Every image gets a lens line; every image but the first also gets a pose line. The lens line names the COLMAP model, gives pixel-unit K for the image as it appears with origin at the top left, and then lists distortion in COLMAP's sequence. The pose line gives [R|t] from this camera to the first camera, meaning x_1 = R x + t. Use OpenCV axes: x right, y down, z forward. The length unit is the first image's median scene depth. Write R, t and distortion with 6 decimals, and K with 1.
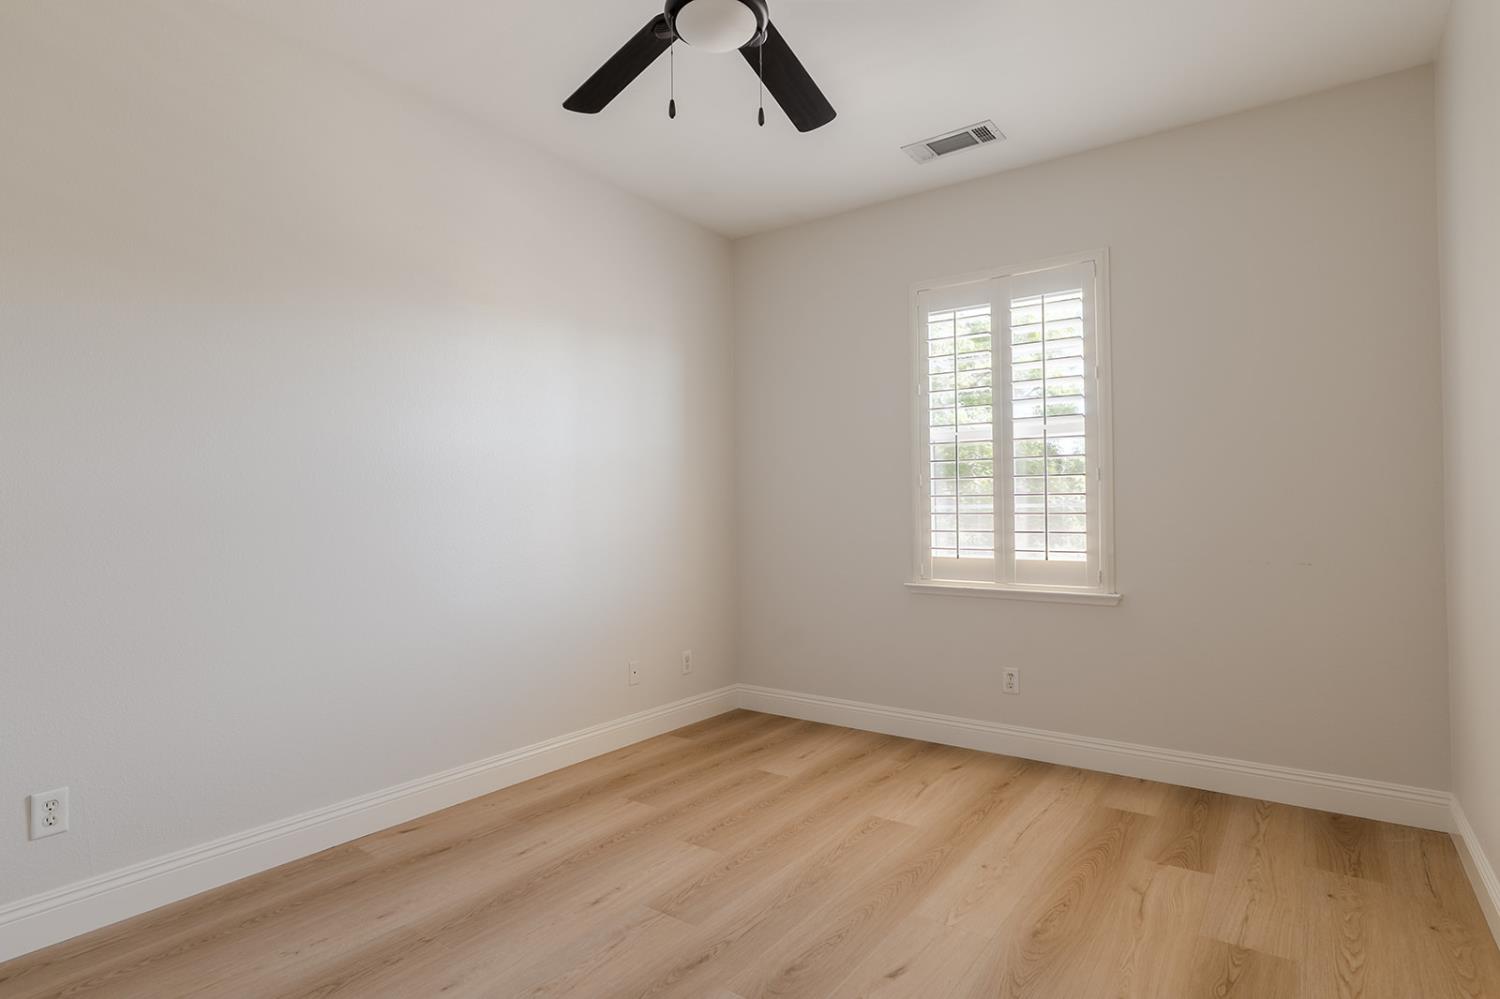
lens RADIAL K [[789.6, 0, 750.0], [0, 789.6, 499.5], [0, 0, 1]] dist [-0.001747, 0.000233]
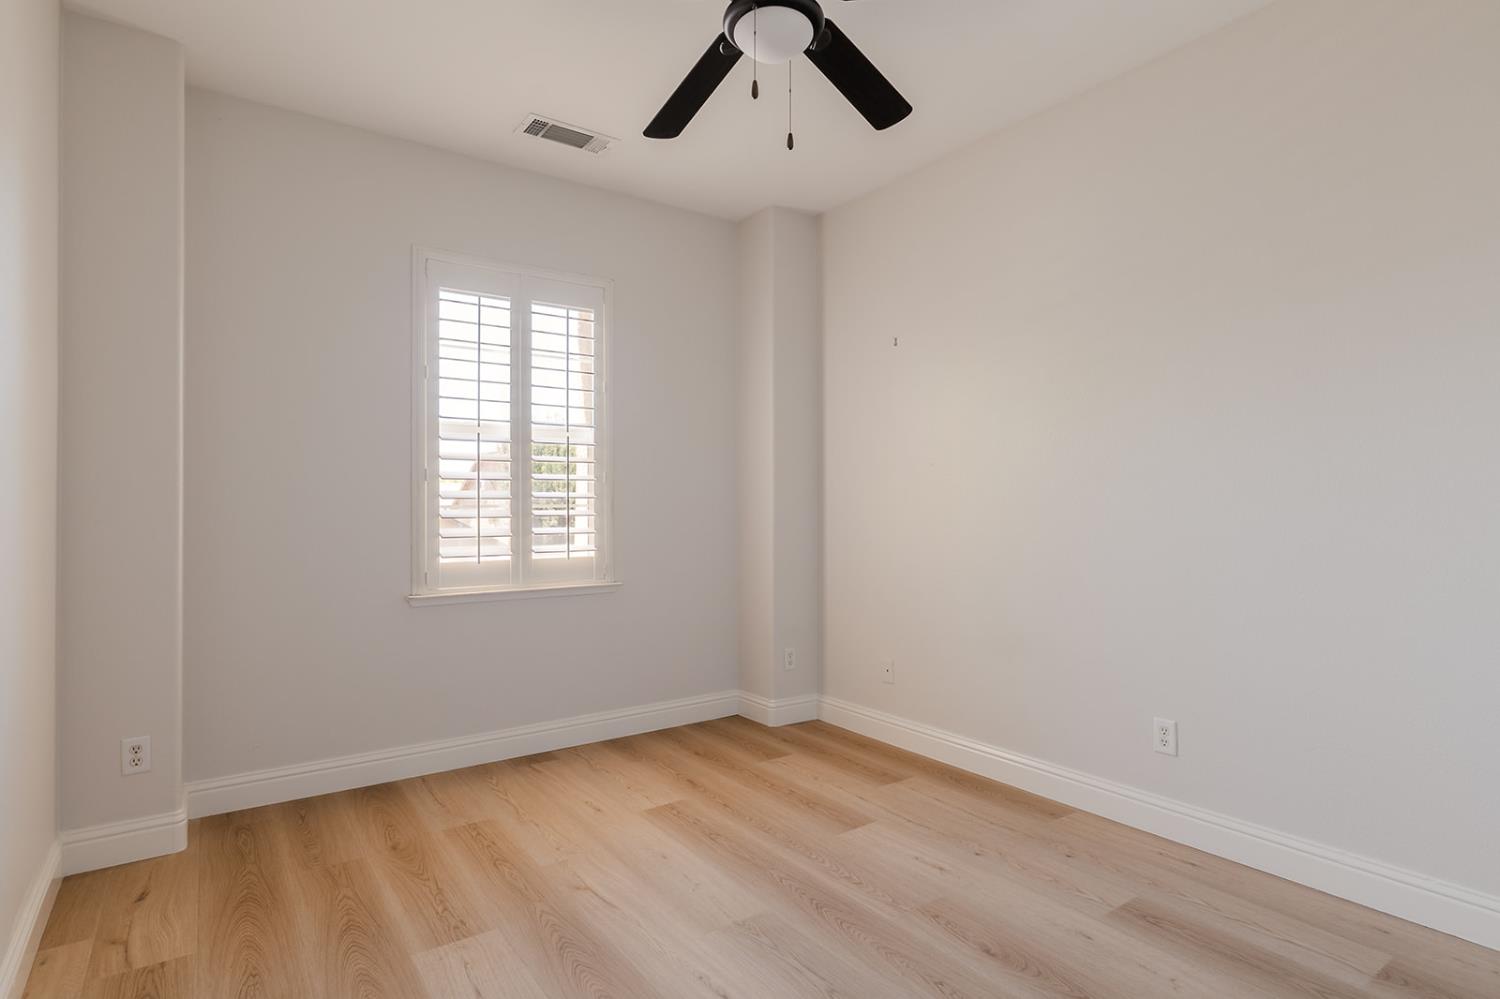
lens RADIAL K [[804.8, 0, 748.2], [0, 804.8, 516.2], [0, 0, 1]] dist [-0.001681, -0.000094]
pose [[0.324737, -0.004737, 0.945792, -0.539012], [-0.004620, 0.999968, 0.006595, 0.011444], [-0.945793, -0.006511, 0.324705, 0.398720]]
